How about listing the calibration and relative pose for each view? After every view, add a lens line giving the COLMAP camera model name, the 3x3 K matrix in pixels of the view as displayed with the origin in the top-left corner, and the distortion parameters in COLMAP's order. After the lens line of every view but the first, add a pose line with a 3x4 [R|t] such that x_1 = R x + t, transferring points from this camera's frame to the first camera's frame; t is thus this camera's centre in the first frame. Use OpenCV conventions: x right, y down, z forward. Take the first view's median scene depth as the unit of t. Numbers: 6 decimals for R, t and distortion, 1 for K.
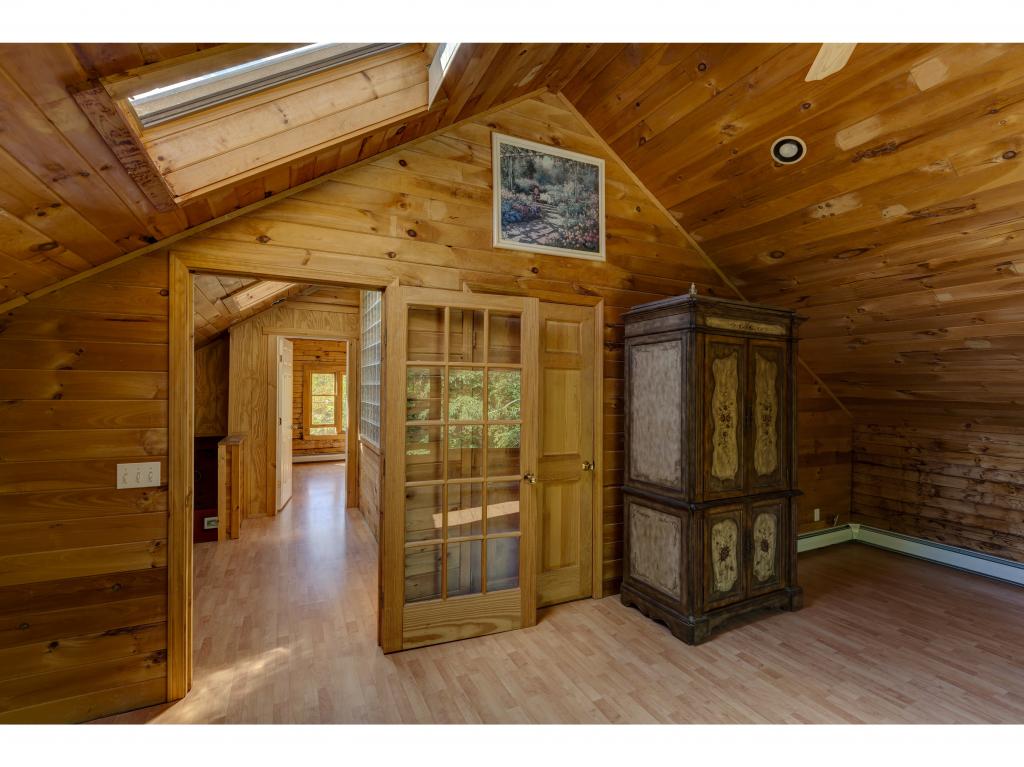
lens RADIAL K [[454.3, 0, 512.1], [0, 454.3, 387.1], [0, 0, 1]] dist [0.021172, -0.015782]
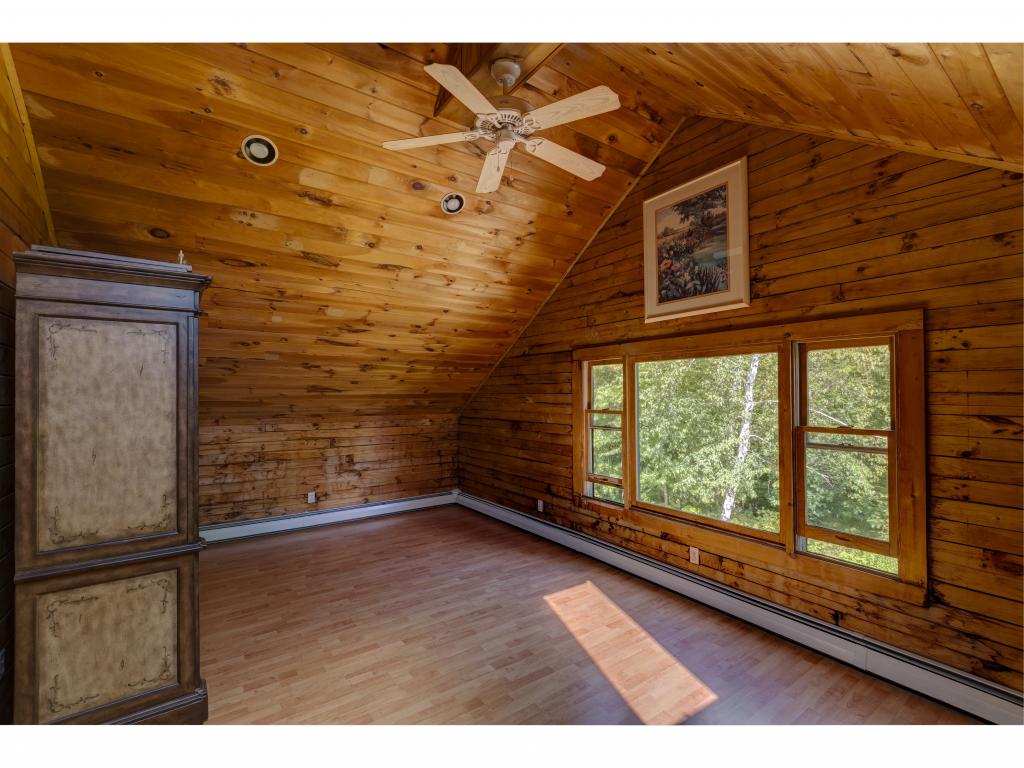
lens RADIAL K [[454.3, 0, 512.1], [0, 454.3, 387.6], [0, 0, 1]] dist [0.021172, -0.015782]
pose [[-0.160934, 0.004815, 0.986953, -0.415624], [-0.004681, 0.999973, -0.005642, -0.001206], [-0.986954, -0.005528, -0.160907, 0.556864]]
